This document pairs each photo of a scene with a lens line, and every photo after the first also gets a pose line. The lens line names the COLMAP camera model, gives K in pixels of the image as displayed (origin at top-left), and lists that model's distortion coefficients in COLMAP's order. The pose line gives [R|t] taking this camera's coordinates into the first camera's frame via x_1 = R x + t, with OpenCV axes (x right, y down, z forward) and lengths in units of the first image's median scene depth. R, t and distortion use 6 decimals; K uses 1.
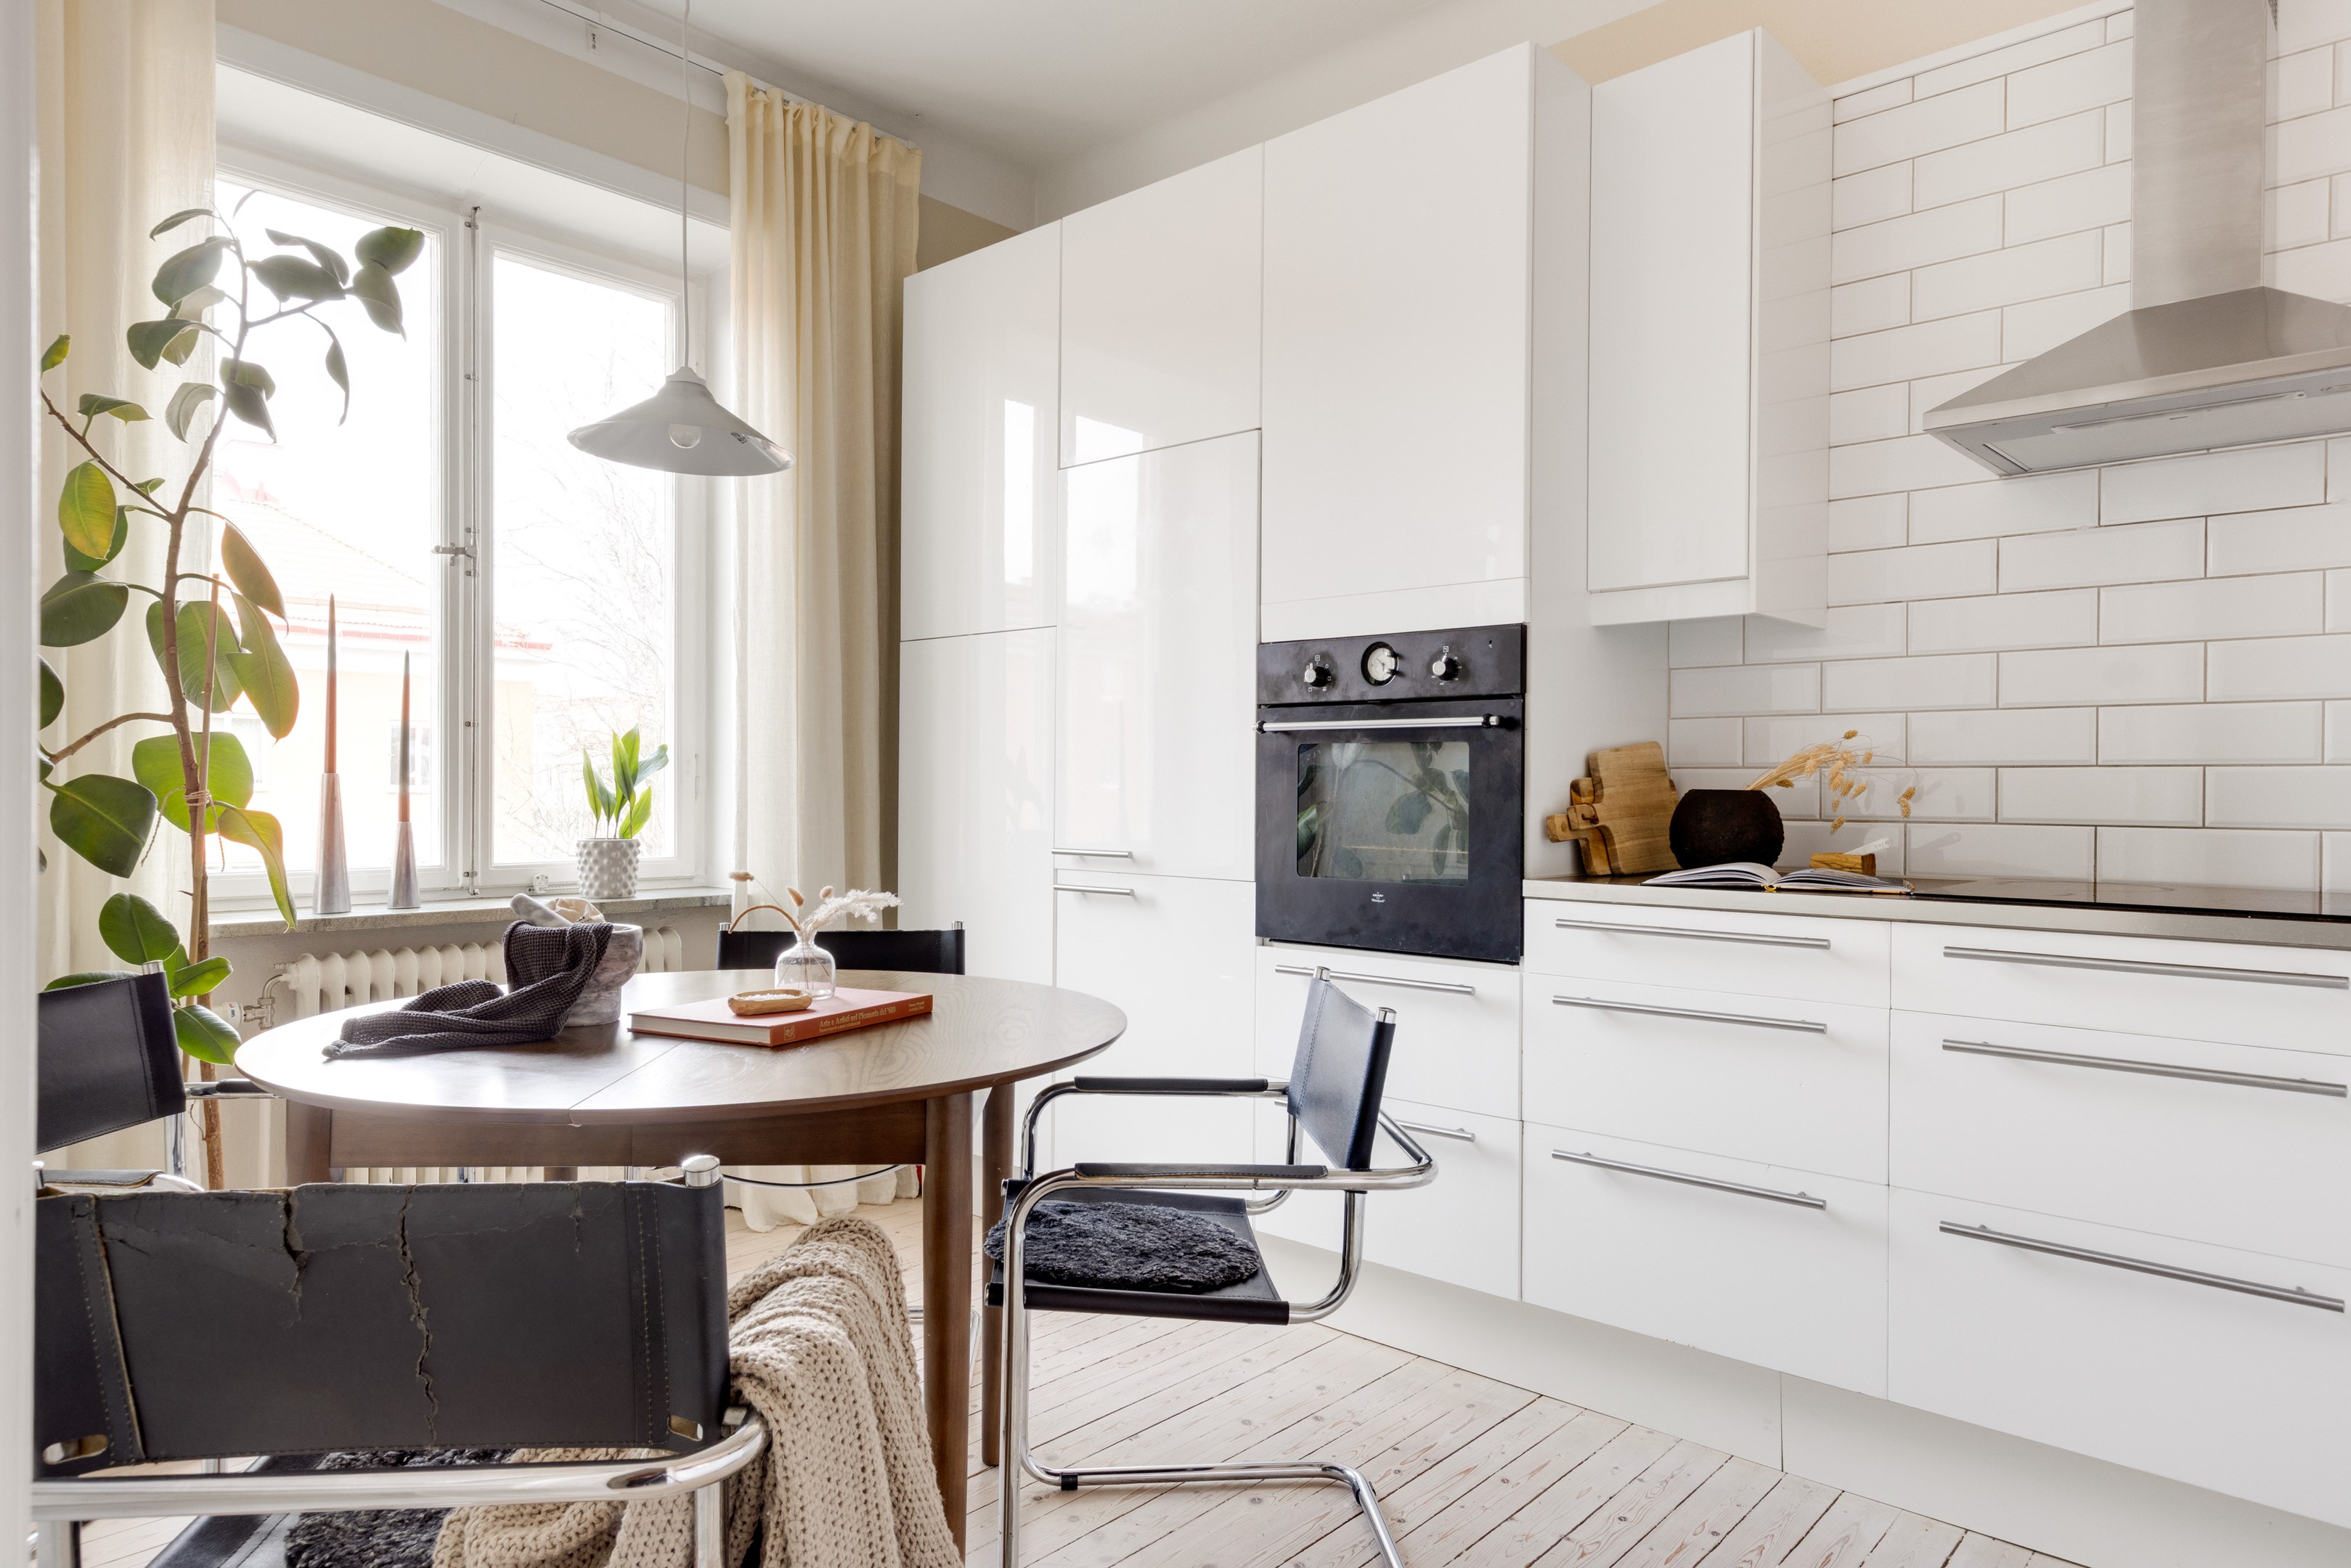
lens RADIAL K [[1416.7, 0, 1160.9], [0, 1416.7, 792.9], [0, 0, 1]] dist [0.001811, 0.001683]
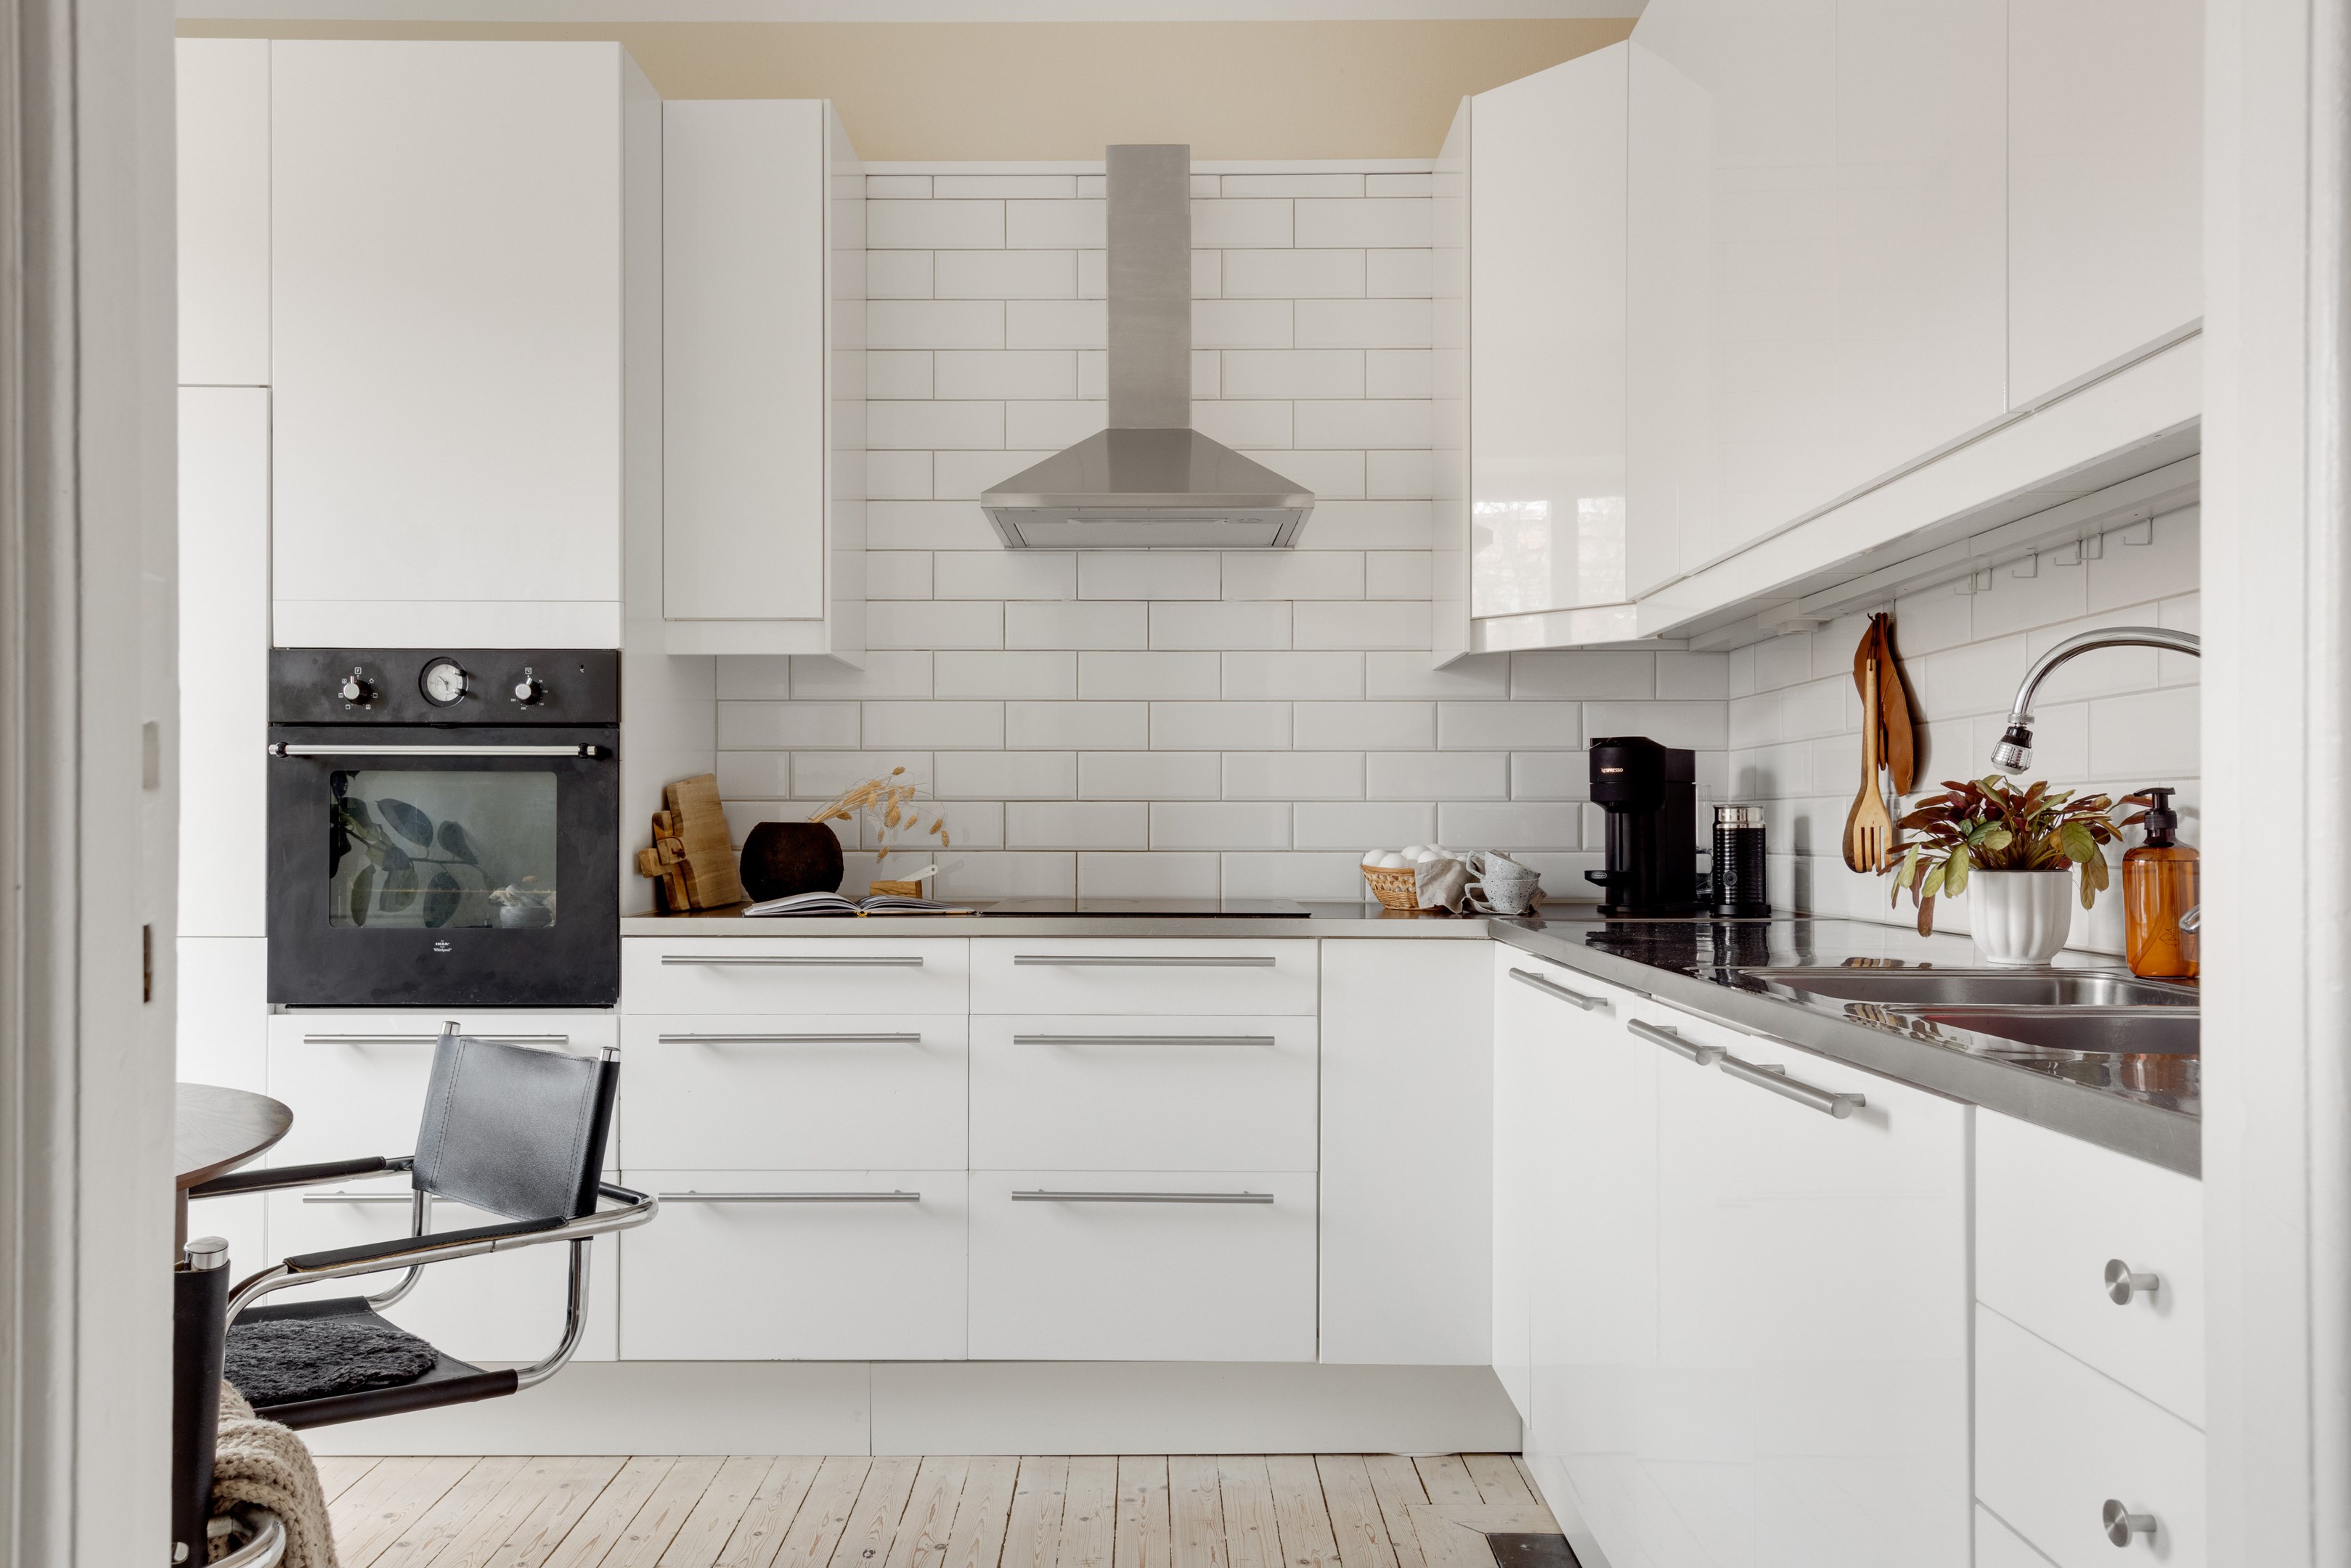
lens RADIAL K [[1701.4, 0, 1175.7], [0, 1701.4, 811.4], [0, 0, 1]] dist [0.002526, 0.000690]
pose [[0.722653, -0.000457, 0.691211, -0.261518], [0.005858, 0.999968, -0.005464, -0.001965], [-0.691186, 0.007997, 0.722633, -0.087953]]
